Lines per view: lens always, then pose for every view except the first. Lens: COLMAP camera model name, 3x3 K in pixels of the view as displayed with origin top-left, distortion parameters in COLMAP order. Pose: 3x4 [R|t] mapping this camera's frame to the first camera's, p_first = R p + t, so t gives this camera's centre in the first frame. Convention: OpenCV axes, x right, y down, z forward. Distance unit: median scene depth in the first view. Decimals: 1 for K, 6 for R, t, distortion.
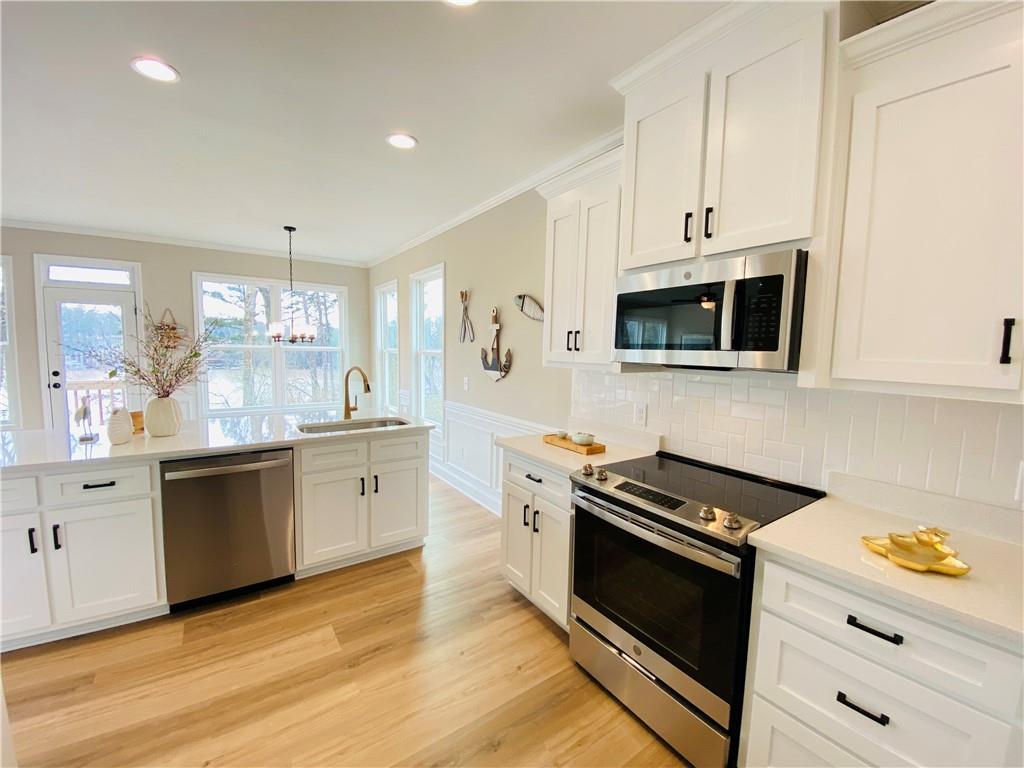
lens RADIAL K [[414.3, 0, 511.5], [0, 414.3, 384.2], [0, 0, 1]] dist [0.024761, -0.022151]
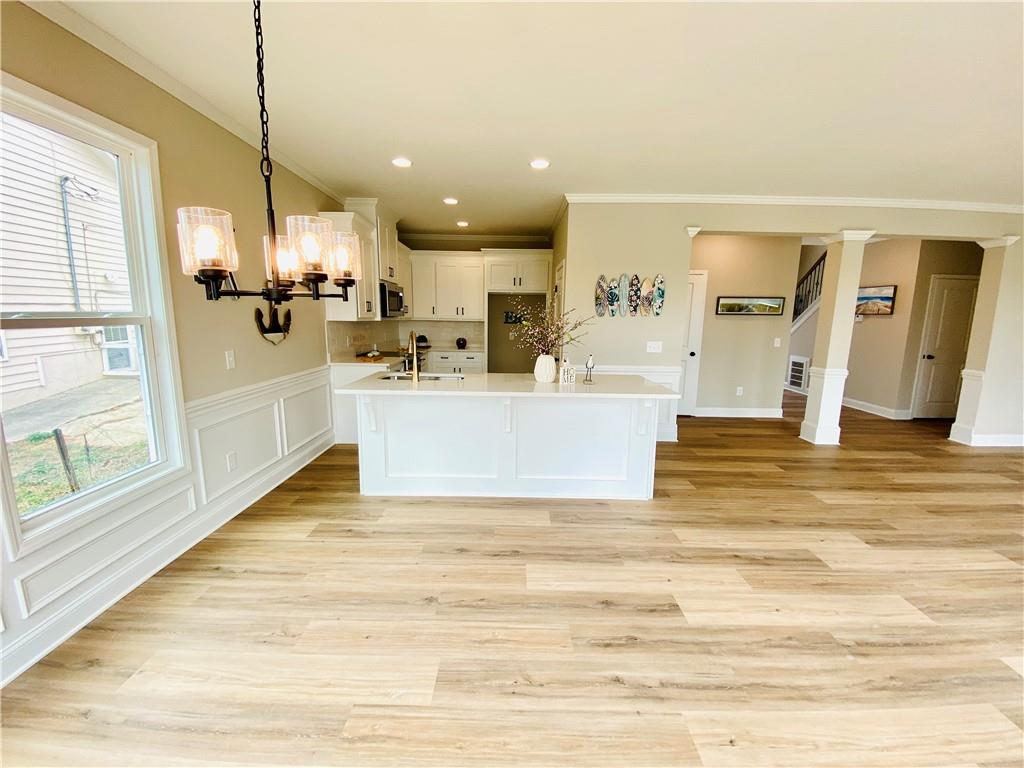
lens RADIAL K [[414.3, 0, 510.9], [0, 414.3, 384.5], [0, 0, 1]] dist [0.024761, -0.022151]
pose [[-0.814703, -0.126257, 0.565966, -1.010560], [0.019336, 0.969551, 0.244124, -0.138445], [-0.579555, 0.209832, -0.787455, 1.431028]]
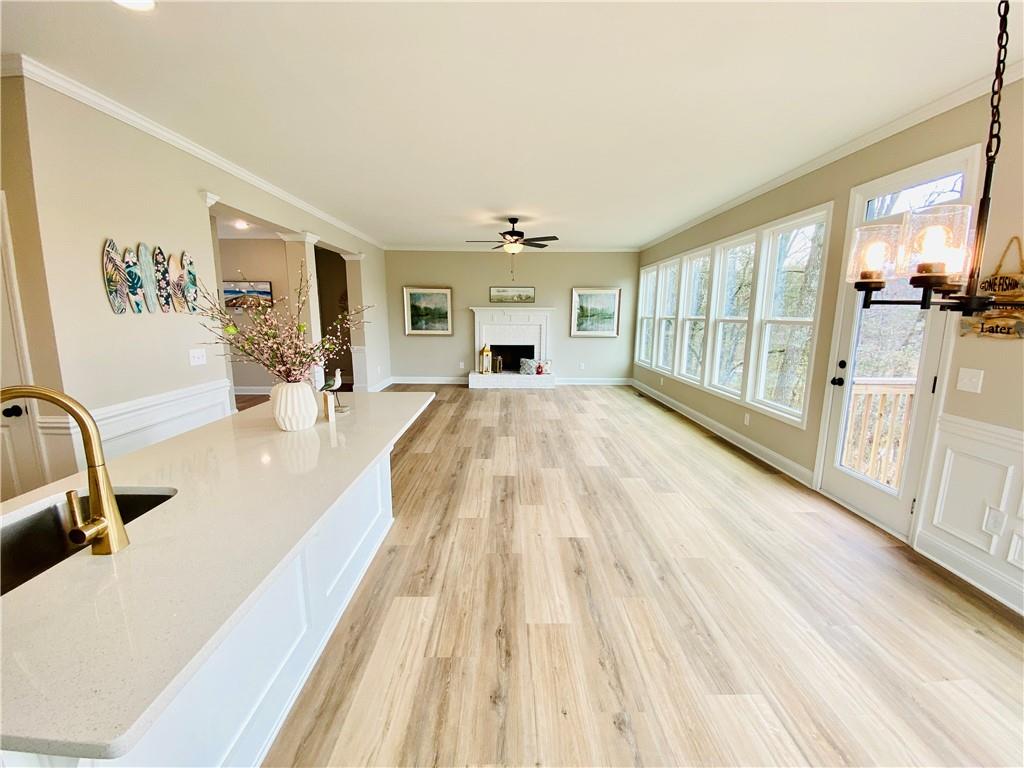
lens RADIAL K [[414.3, 0, 508.7], [0, 414.3, 383.6], [0, 0, 1]] dist [0.024761, -0.022151]
pose [[-0.570601, 0.115970, -0.812998, -0.274896], [-0.086352, 0.976018, 0.199830, -0.107817], [0.816675, 0.184227, -0.546903, 1.175771]]
